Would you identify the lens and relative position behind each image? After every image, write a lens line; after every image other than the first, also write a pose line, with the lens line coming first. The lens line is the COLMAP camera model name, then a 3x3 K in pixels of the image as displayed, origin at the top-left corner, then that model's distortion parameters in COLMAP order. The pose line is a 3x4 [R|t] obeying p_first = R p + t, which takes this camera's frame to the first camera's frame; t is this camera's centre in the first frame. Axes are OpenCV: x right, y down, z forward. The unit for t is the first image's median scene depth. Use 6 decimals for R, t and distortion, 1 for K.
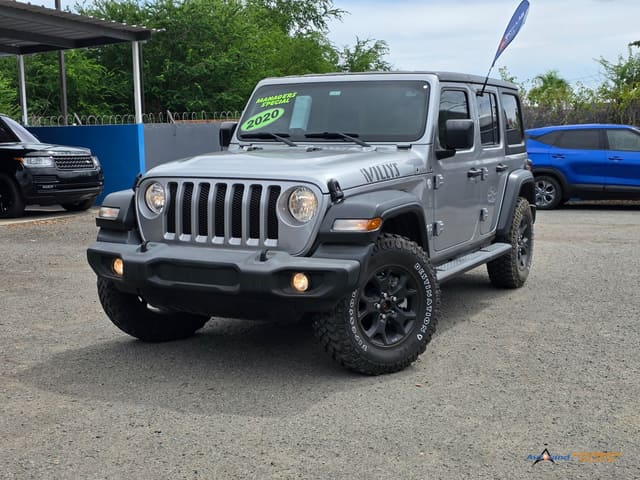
lens RADIAL K [[873.6, 0, 321.4], [0, 873.6, 253.8], [0, 0, 1]] dist [0.075284, 0.000000]
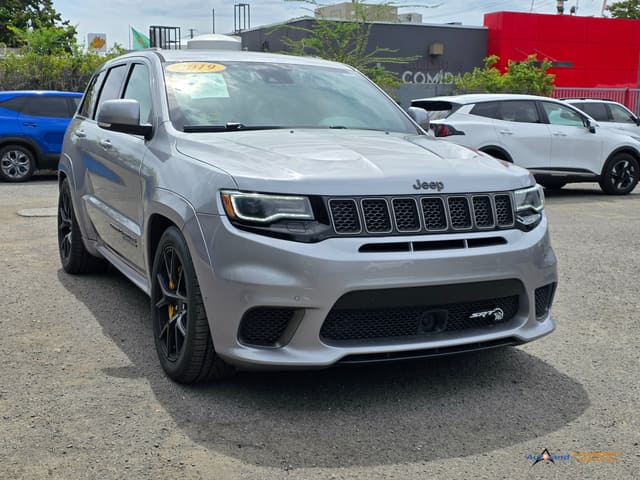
lens RADIAL K [[873.6, 0, 345.8], [0, 873.6, 250.7], [0, 0, 1]] dist [0.075284, 0.000000]
pose [[0.606017, -0.108261, 0.788050, -0.314854], [0.082323, 0.993911, 0.073235, -0.021621], [-0.791180, 0.020493, 0.611239, 0.192756]]
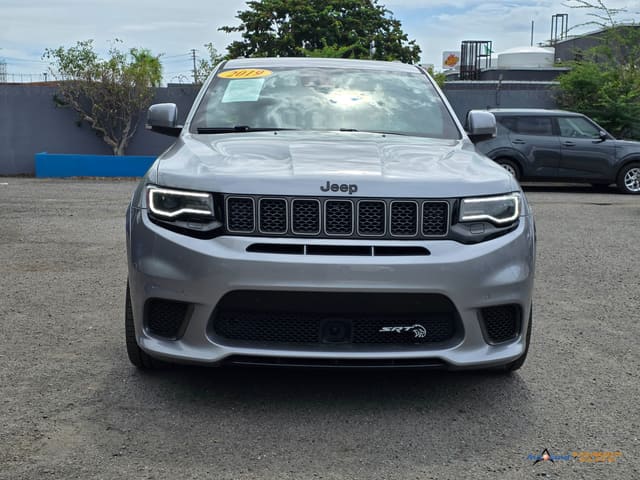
lens RADIAL K [[873.6, 0, 323.0], [0, 873.6, 242.0], [0, 0, 1]] dist [0.075284, 0.000000]
pose [[0.878974, -0.042540, 0.474968, -0.209874], [0.036508, 0.999093, 0.021921, -0.009456], [-0.475470, -0.001928, 0.879730, 0.112252]]
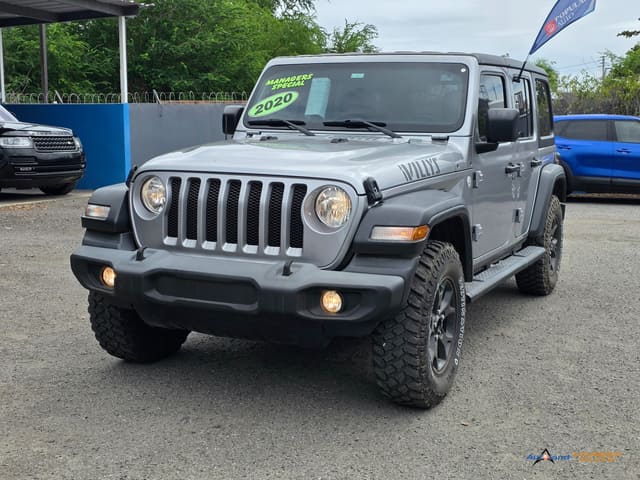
lens RADIAL K [[873.6, 0, 330.4], [0, 873.6, 236.6], [0, 0, 1]] dist [0.075284, 0.000000]
pose [[0.999350, 0.016777, 0.031897, -0.016421], [-0.016768, 0.999859, -0.000572, -0.009286], [-0.031902, 0.000037, 0.999491, 0.054941]]
